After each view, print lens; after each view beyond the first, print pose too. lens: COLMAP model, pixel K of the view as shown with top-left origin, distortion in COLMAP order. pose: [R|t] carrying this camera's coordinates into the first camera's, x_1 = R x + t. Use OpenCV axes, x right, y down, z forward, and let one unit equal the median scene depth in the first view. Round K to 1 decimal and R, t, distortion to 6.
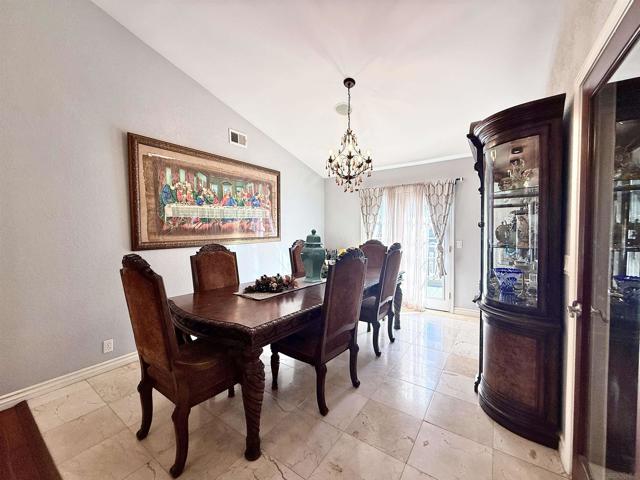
lens RADIAL K [[255.2, 0, 319.9], [0, 255.2, 240.3], [0, 0, 1]] dist [-0.000469, -0.000797]
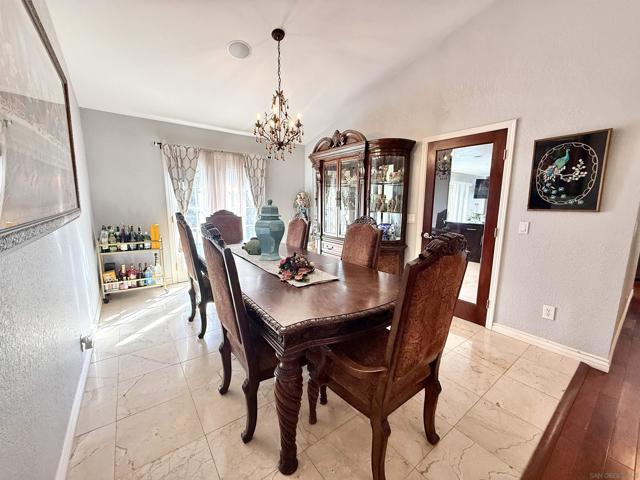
lens RADIAL K [[255.2, 0, 319.7], [0, 255.2, 238.0], [0, 0, 1]] dist [-0.000469, -0.000797]
pose [[0.306363, -0.131967, 0.942723, -0.520064], [0.025858, 0.991132, 0.130340, -0.013642], [-0.951564, -0.015555, 0.307058, 0.375947]]
